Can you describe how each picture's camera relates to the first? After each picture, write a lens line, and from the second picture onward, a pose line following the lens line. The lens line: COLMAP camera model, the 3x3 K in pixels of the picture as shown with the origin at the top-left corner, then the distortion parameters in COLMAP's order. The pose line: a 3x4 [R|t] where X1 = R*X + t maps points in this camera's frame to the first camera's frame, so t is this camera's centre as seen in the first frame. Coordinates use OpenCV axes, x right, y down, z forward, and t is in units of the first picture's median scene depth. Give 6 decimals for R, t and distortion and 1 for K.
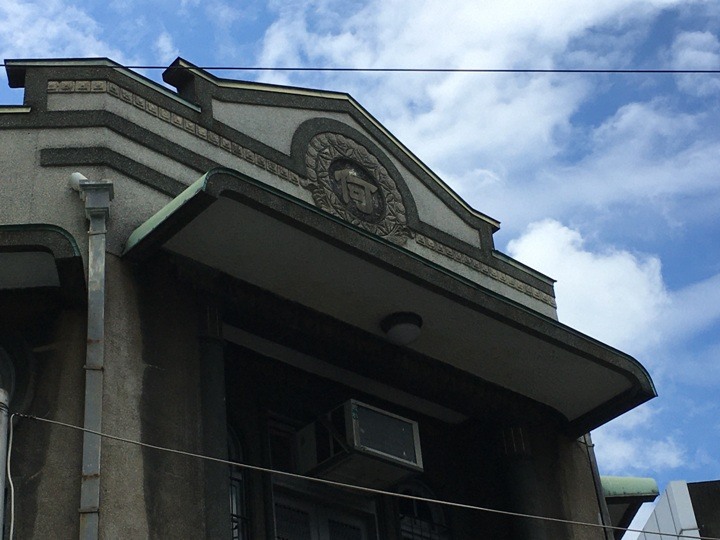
lens RADIAL K [[1388.9, 0, 360.0], [0, 1388.9, 270.0], [0, 0, 1]] dist [0.068483, -0.029781]
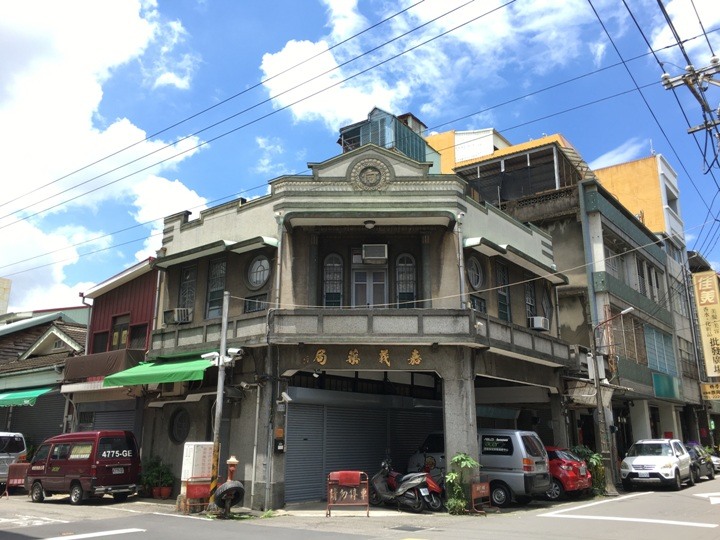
lens RADIAL K [[610.1, 0, 360.0], [0, 610.1, 270.0], [0, 0, 1]] dist [0.131268, -0.196098]
pose [[0.725825, -0.089494, -0.682033, 1.205922], [0.337173, 0.910509, 0.239347, -0.264932], [0.599577, -0.403687, 0.691045, -0.201579]]
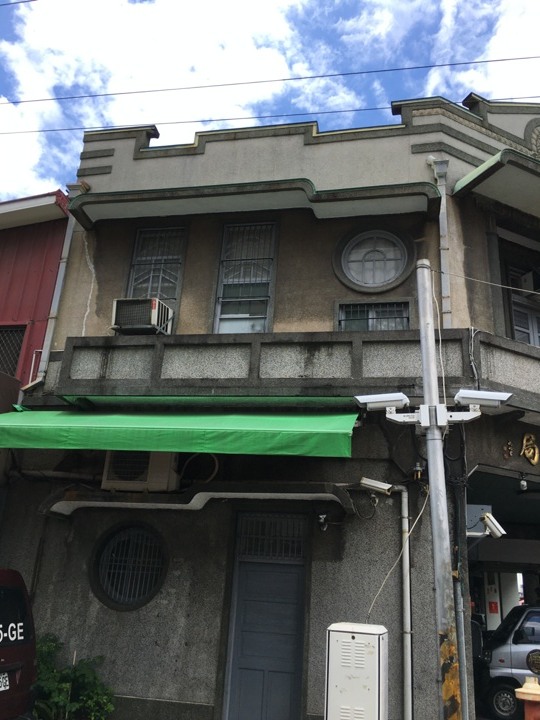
lens RADIAL K [[610.1, 0, 270.0], [0, 610.1, 360.0], [0, 0, 1]] dist [0.131268, -0.196098]
pose [[0.952933, 0.042138, -0.300237, -0.135184], [0.035118, 0.968288, 0.247358, -0.009843], [0.301139, -0.246259, 0.921234, -0.032786]]
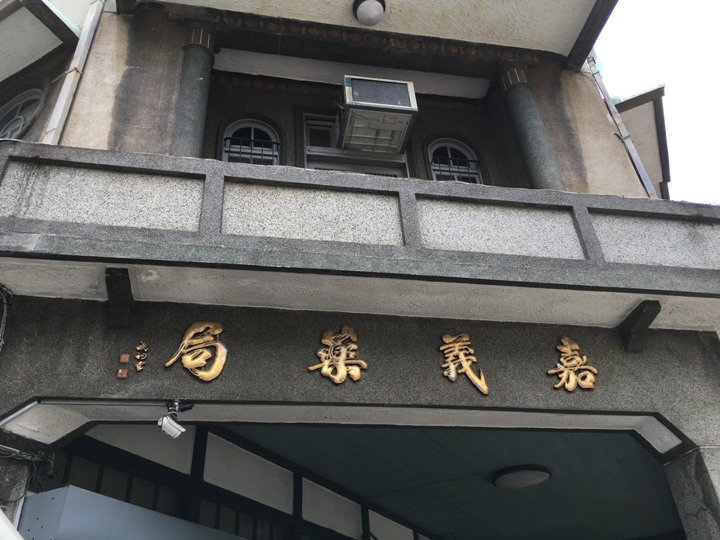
lens RADIAL K [[610.1, 0, 360.0], [0, 610.1, 270.0], [0, 0, 1]] dist [0.131268, -0.196098]
pose [[0.852825, -0.278960, -0.441442, 0.228048], [0.292636, 0.955451, -0.038430, 0.317344], [0.432497, -0.096407, 0.896467, 0.499635]]
